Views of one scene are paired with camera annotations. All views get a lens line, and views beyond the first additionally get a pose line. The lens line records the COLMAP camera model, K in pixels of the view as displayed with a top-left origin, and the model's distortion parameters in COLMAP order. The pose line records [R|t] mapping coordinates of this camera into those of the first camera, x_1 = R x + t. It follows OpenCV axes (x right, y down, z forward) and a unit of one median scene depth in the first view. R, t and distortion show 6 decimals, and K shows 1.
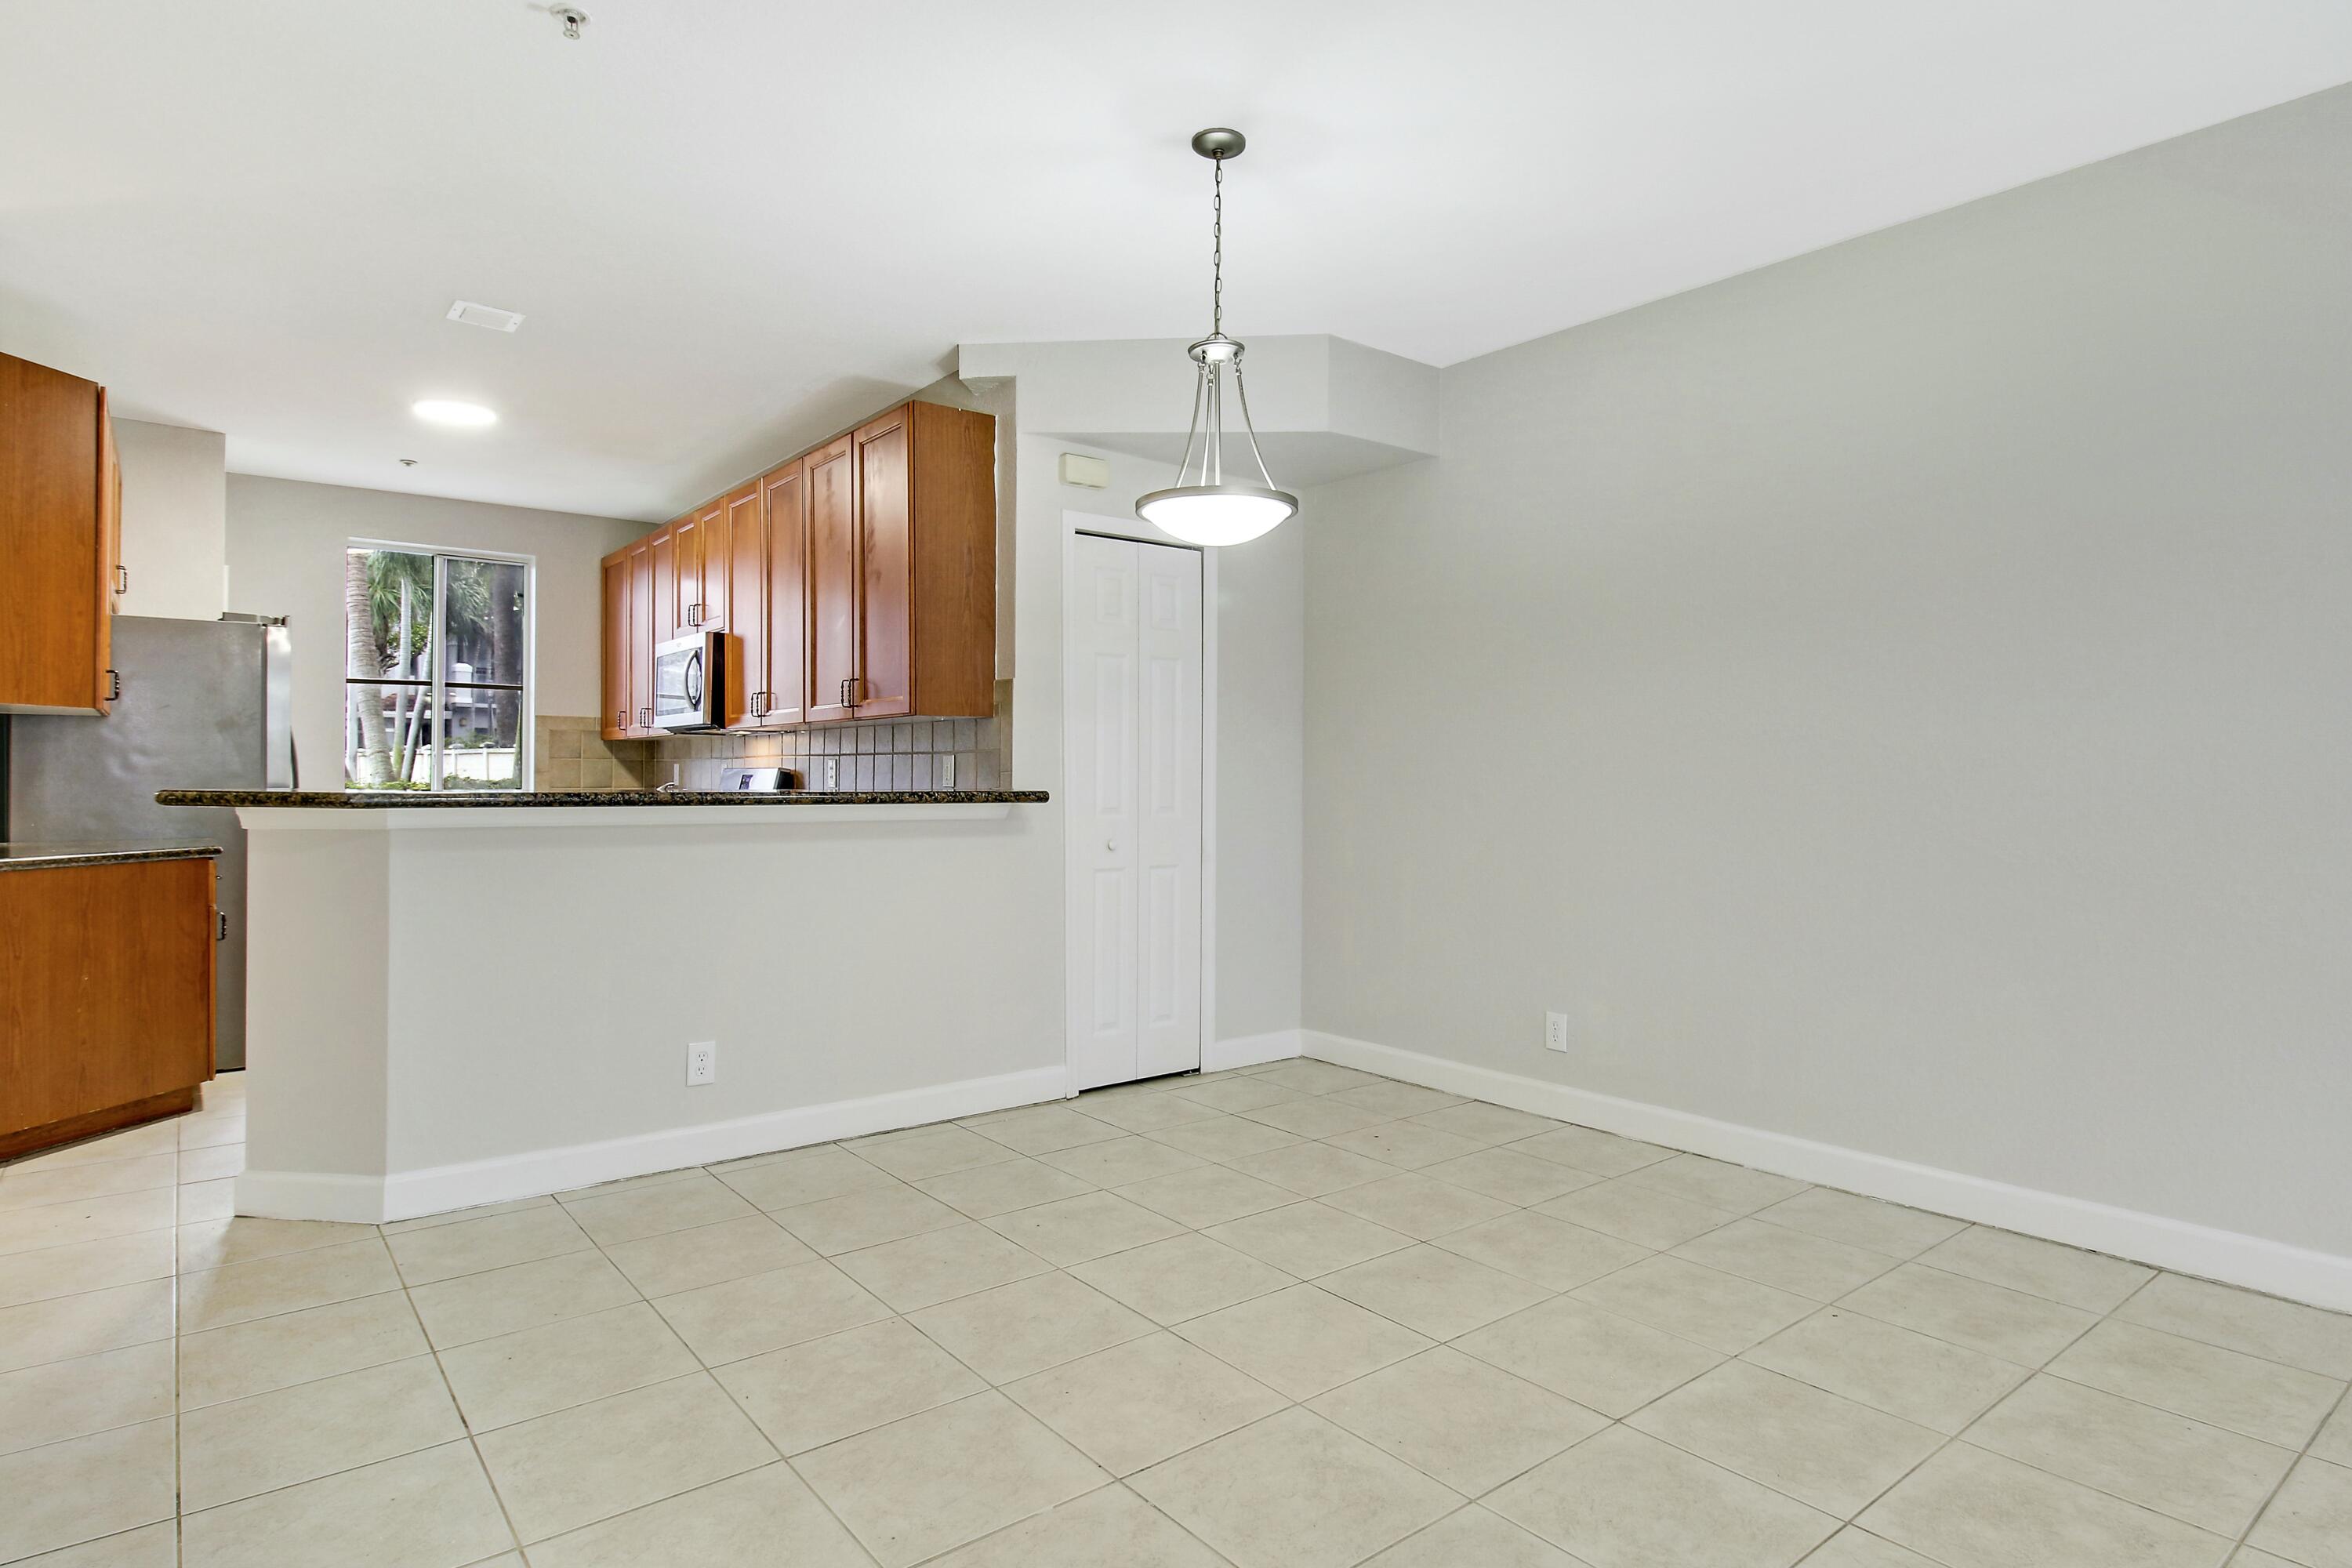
lens RADIAL K [[1251.5, 0, 1178.3], [0, 1251.5, 785.0], [0, 0, 1]] dist [-0.006835, -0.001106]
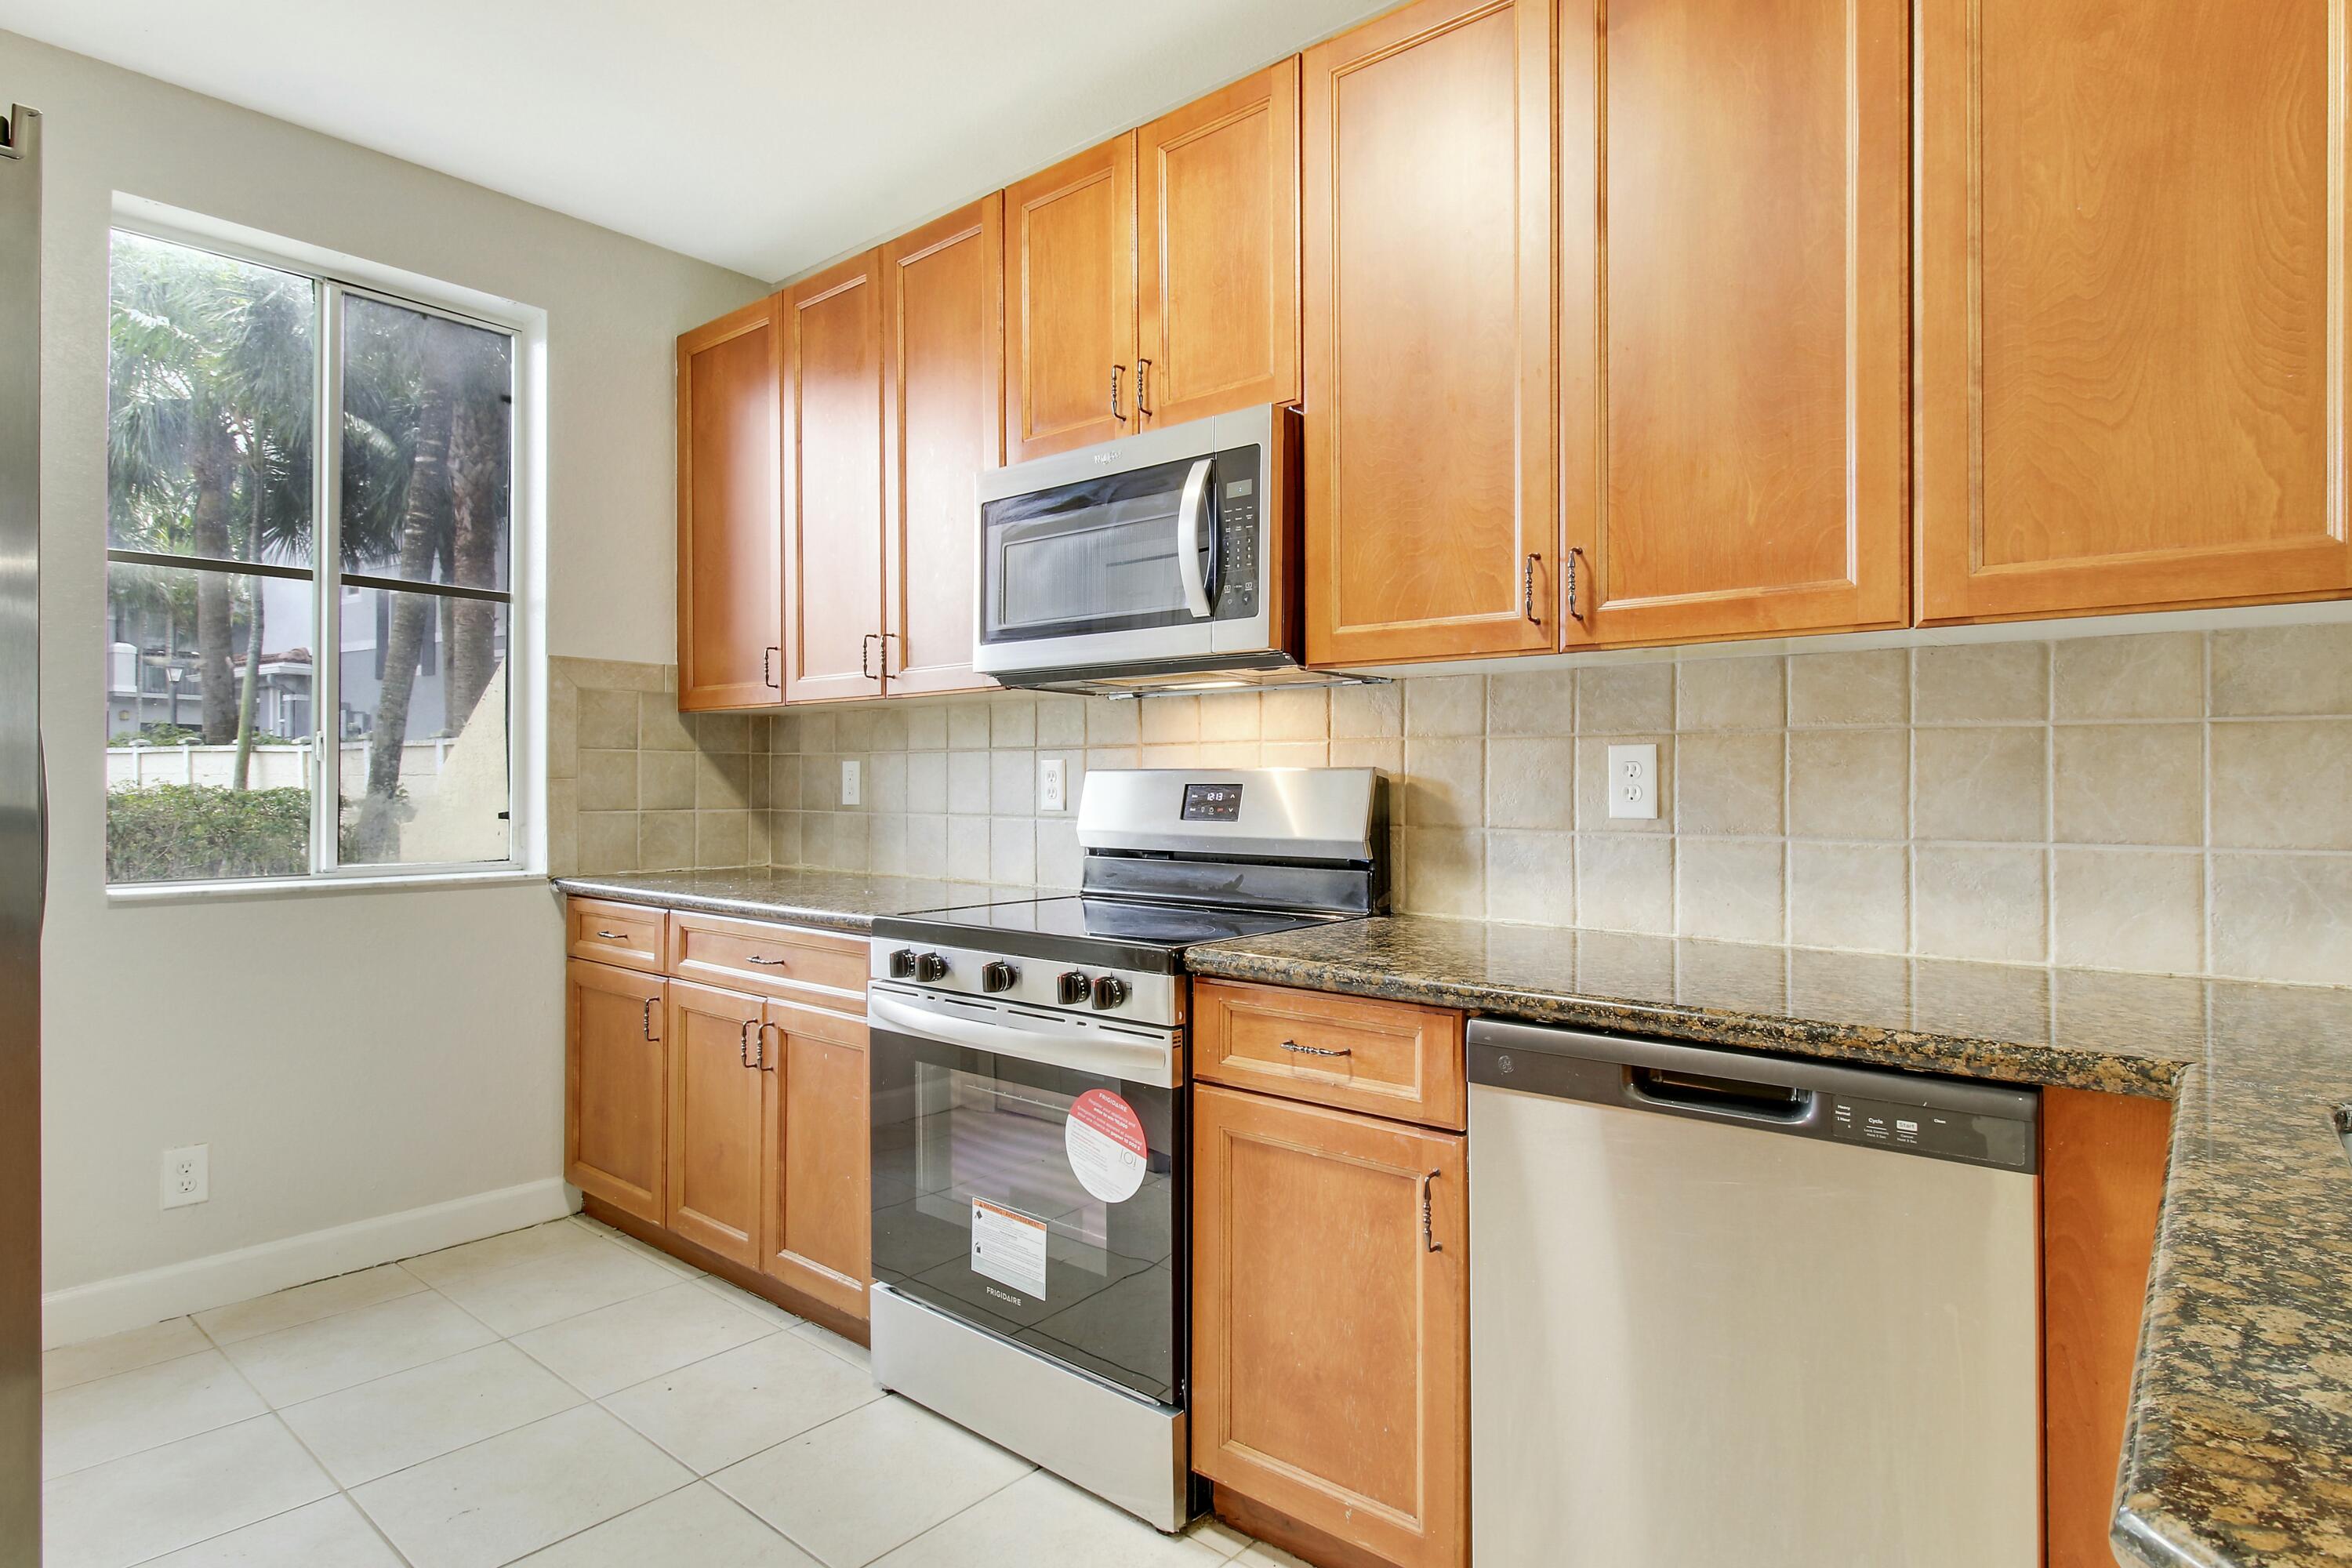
lens RADIAL K [[1251.5, 0, 1166.2], [0, 1251.5, 782.2], [0, 0, 1]] dist [-0.006835, -0.001106]
pose [[0.981828, -0.003046, 0.189750, -0.369251], [0.004015, 0.999981, -0.004726, -0.005719], [-0.189732, 0.005402, 0.981821, 0.489276]]
